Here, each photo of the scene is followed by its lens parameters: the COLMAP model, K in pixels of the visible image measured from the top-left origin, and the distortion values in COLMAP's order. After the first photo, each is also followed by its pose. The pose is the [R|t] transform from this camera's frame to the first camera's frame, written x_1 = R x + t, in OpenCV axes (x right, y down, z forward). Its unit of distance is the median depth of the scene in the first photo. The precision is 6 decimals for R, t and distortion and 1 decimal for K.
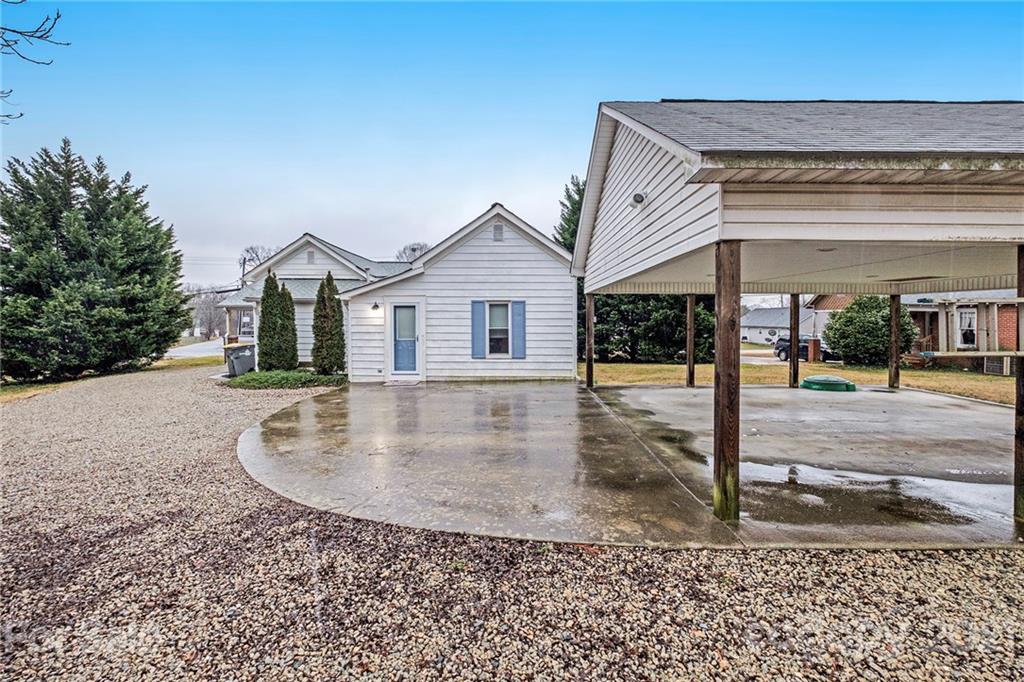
lens RADIAL K [[460.8, 0, 513.0], [0, 460.8, 322.1], [0, 0, 1]] dist [0.001565, 0.000609]
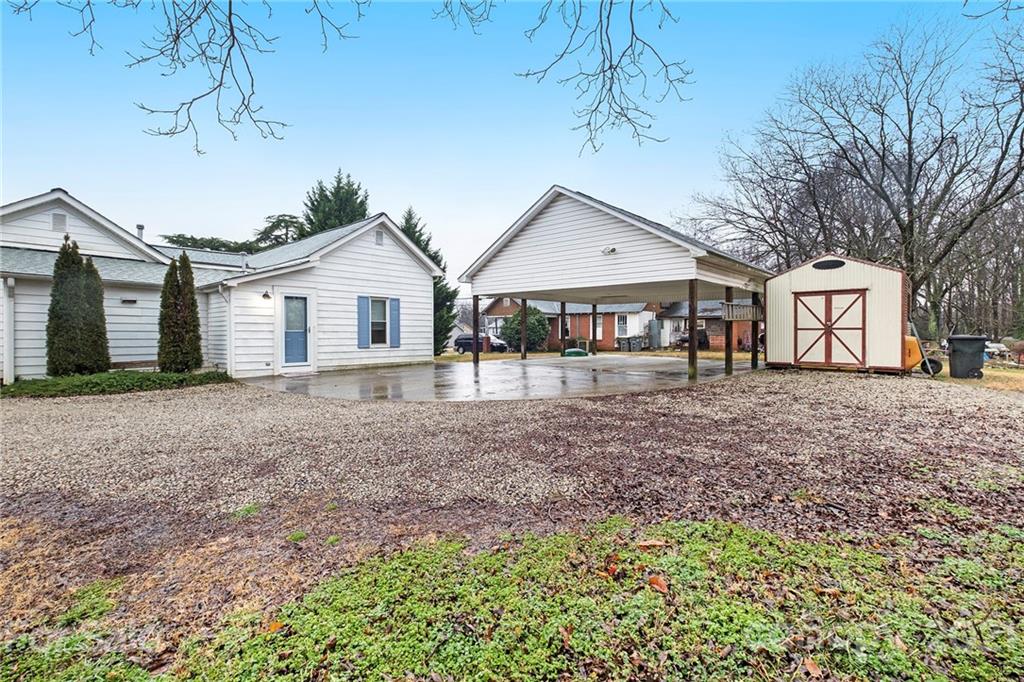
lens RADIAL K [[460.8, 0, 510.6], [0, 460.8, 337.3], [0, 0, 1]] dist [0.001565, 0.000609]
pose [[0.667474, -0.009082, 0.744577, -0.666214], [-0.000296, 0.999922, 0.012462, 0.038770], [-0.744633, -0.008539, 0.667420, -0.007282]]
